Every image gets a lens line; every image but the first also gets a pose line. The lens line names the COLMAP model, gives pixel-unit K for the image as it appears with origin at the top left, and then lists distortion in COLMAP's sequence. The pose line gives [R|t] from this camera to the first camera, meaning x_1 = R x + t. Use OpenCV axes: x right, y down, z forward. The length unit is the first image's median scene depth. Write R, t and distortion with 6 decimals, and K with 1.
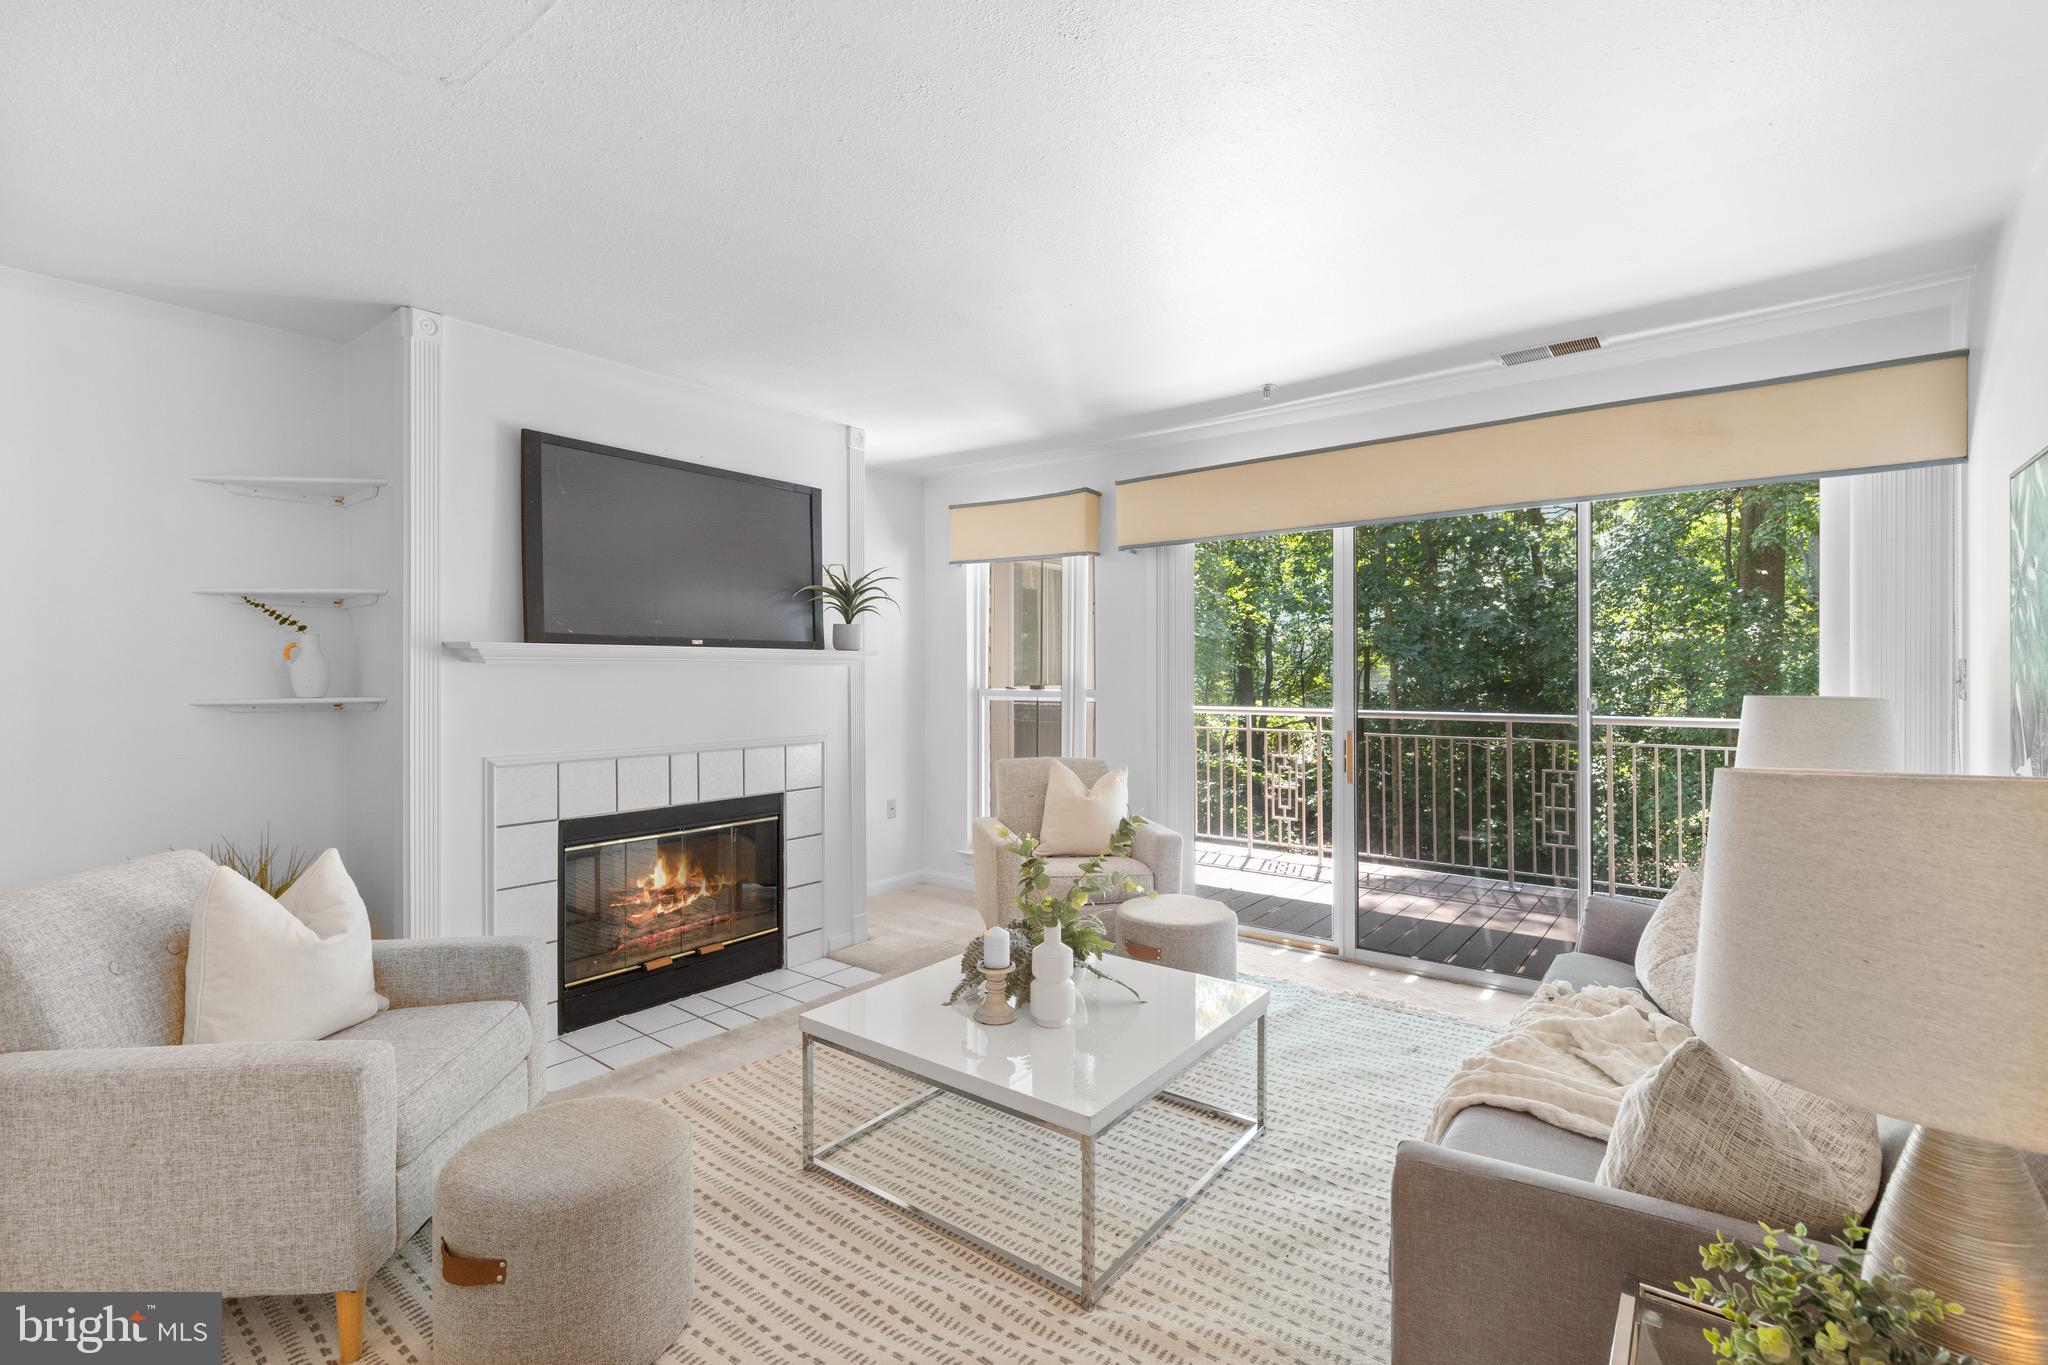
lens RADIAL K [[920.6, 0, 1038.1], [0, 920.6, 680.9], [0, 0, 1]] dist [0.004288, -0.000767]
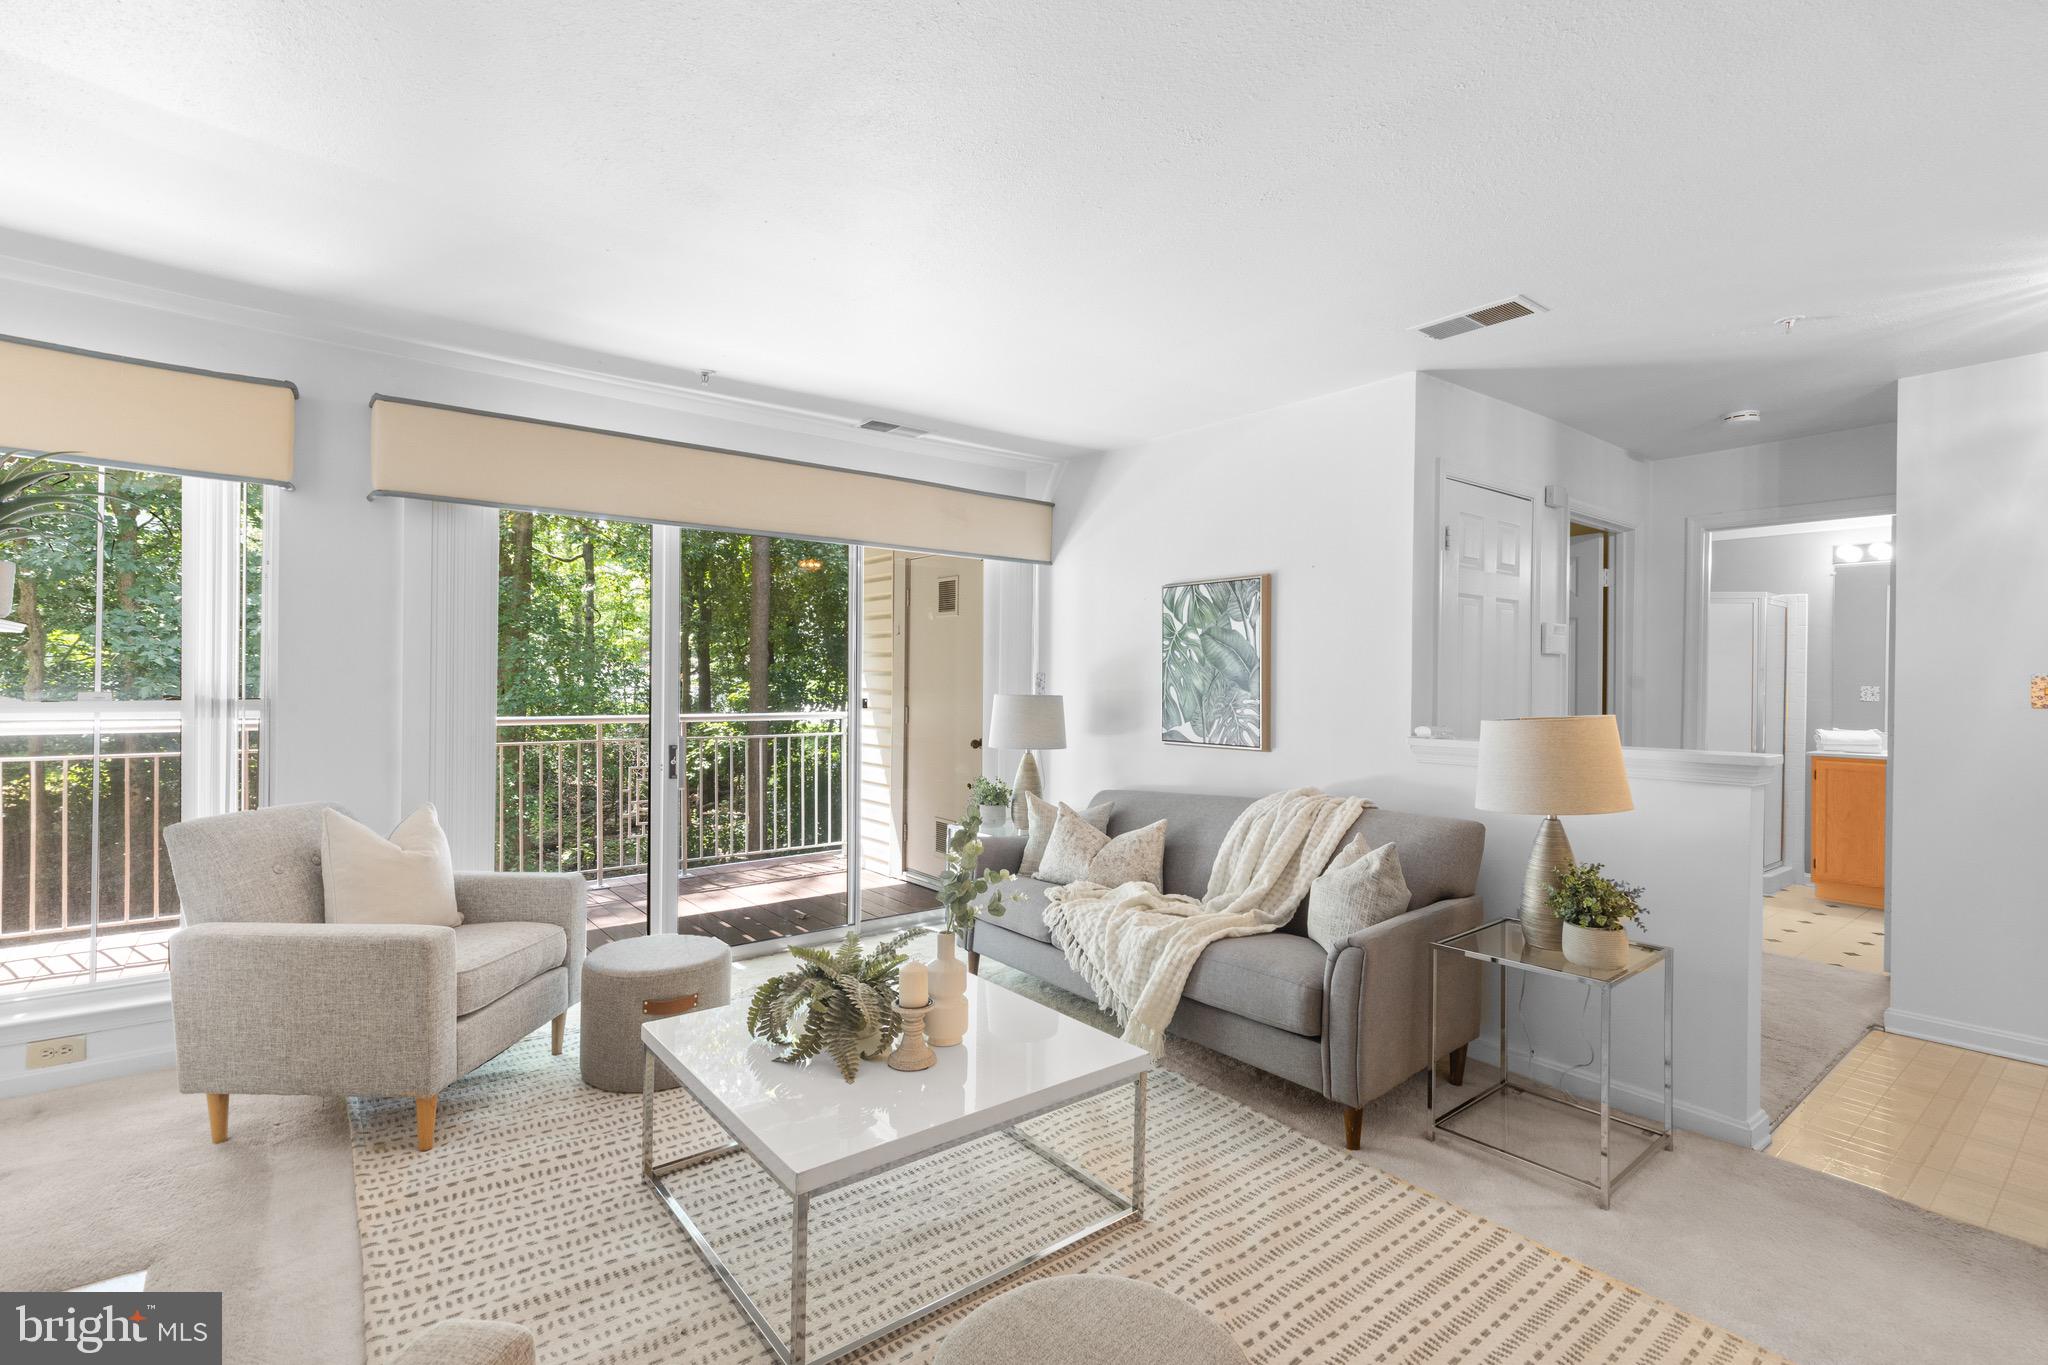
lens RADIAL K [[920.6, 0, 1028.0], [0, 920.6, 677.2], [0, 0, 1]] dist [0.004288, -0.000767]
pose [[0.249928, 0.007947, 0.968232, -0.609374], [-0.003198, 0.999968, -0.007382, -0.003077], [-0.968259, -0.001252, 0.249946, 0.475715]]
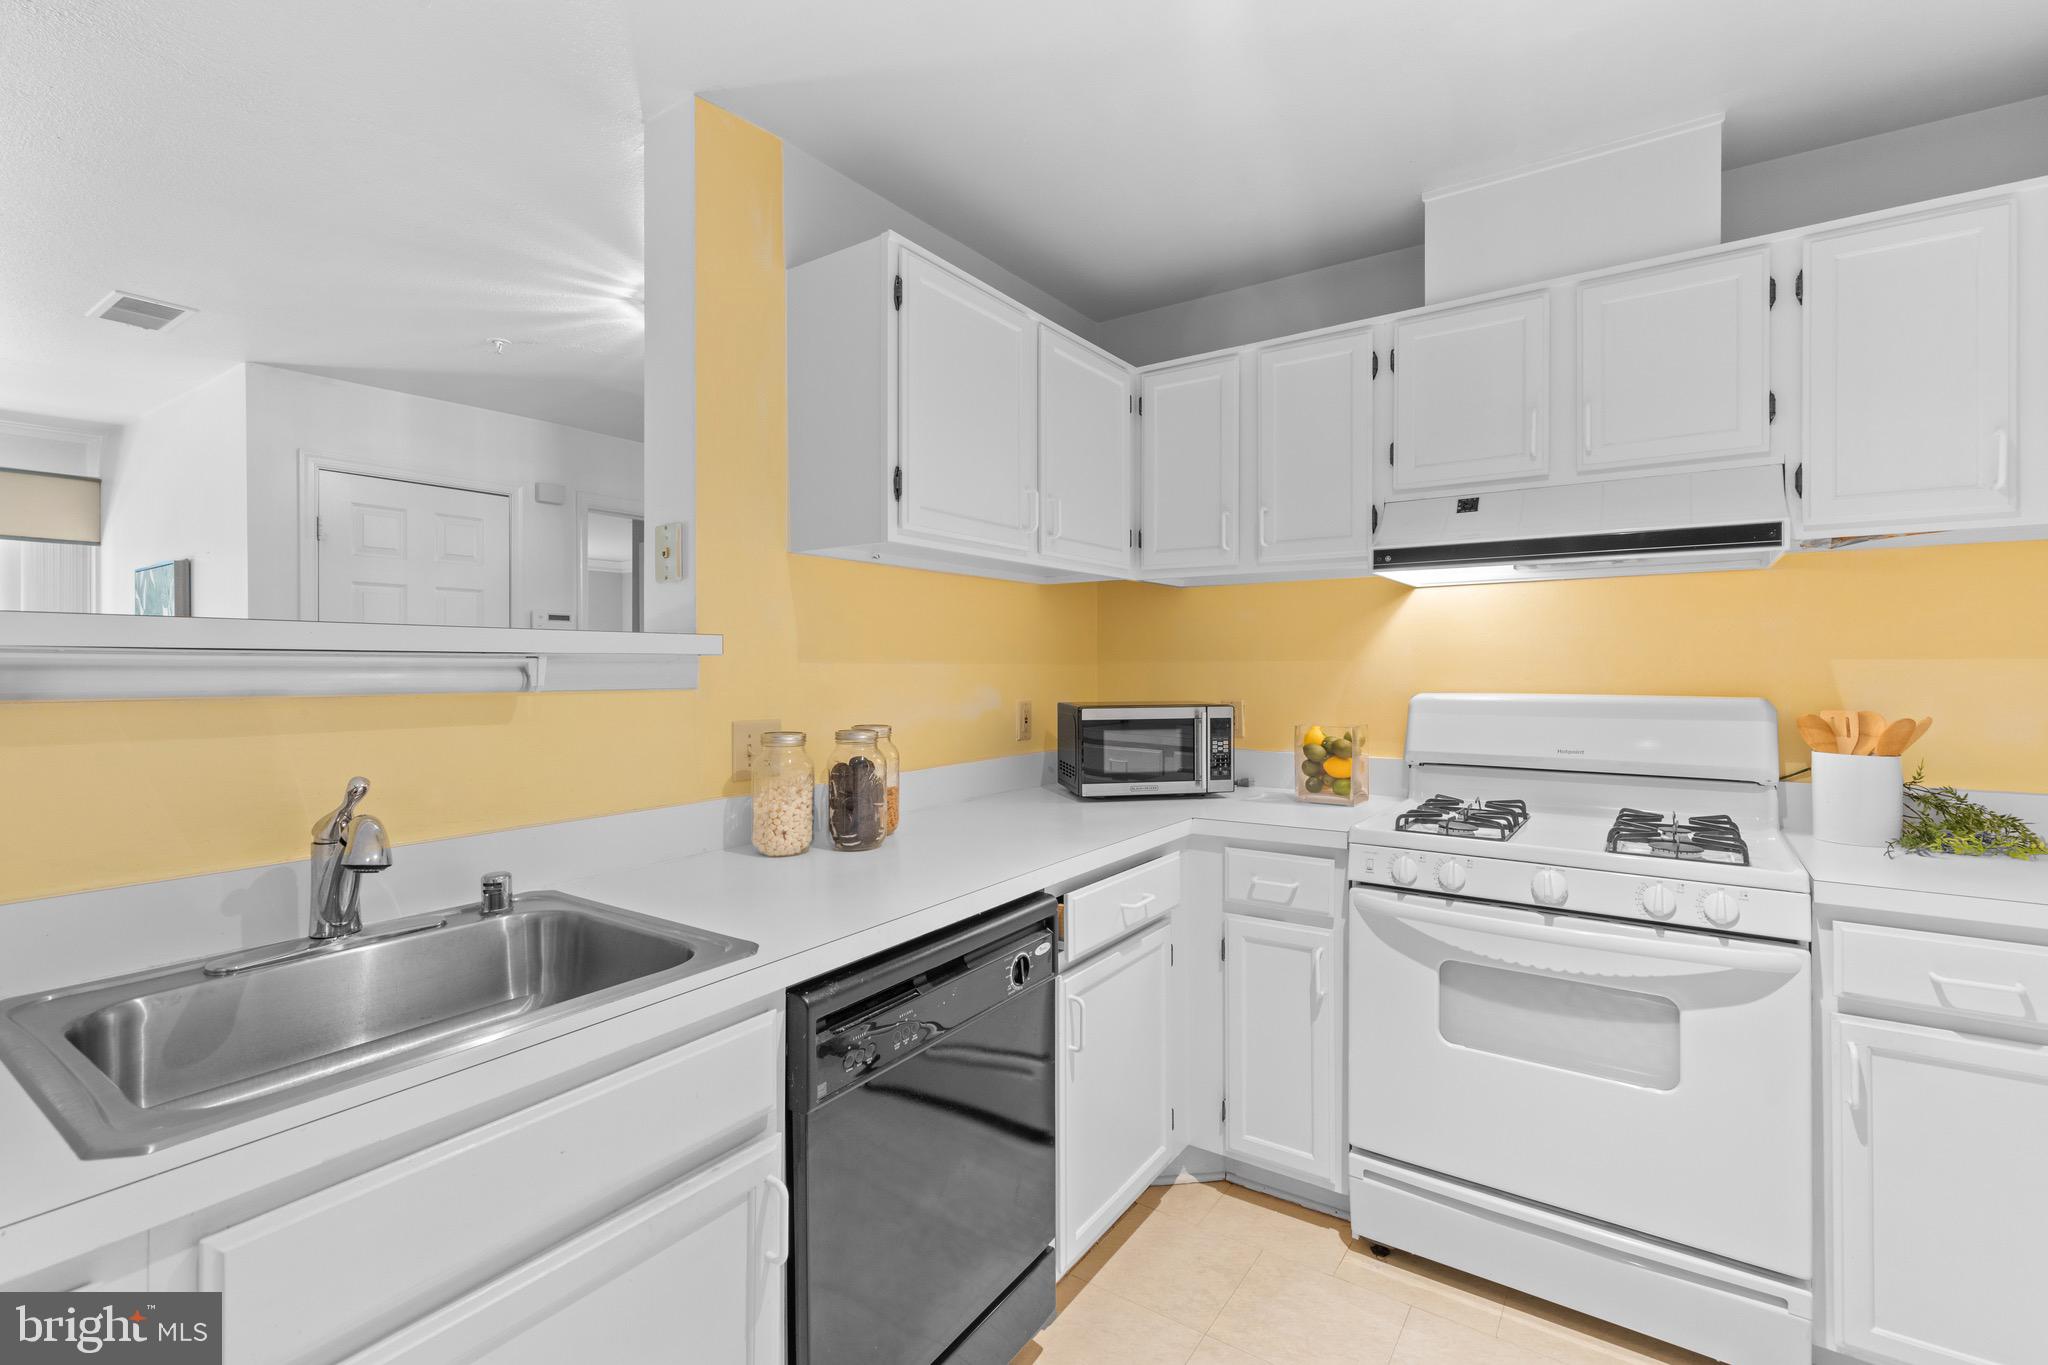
lens RADIAL K [[920.6, 0, 1020.9], [0, 920.6, 664.2], [0, 0, 1]] dist [0.004288, -0.000767]
pose [[-0.042393, 0.004426, 0.999091, -0.593164], [0.012789, 0.999911, -0.003887, 0.003374], [-0.999019, 0.012613, -0.042446, -0.452443]]
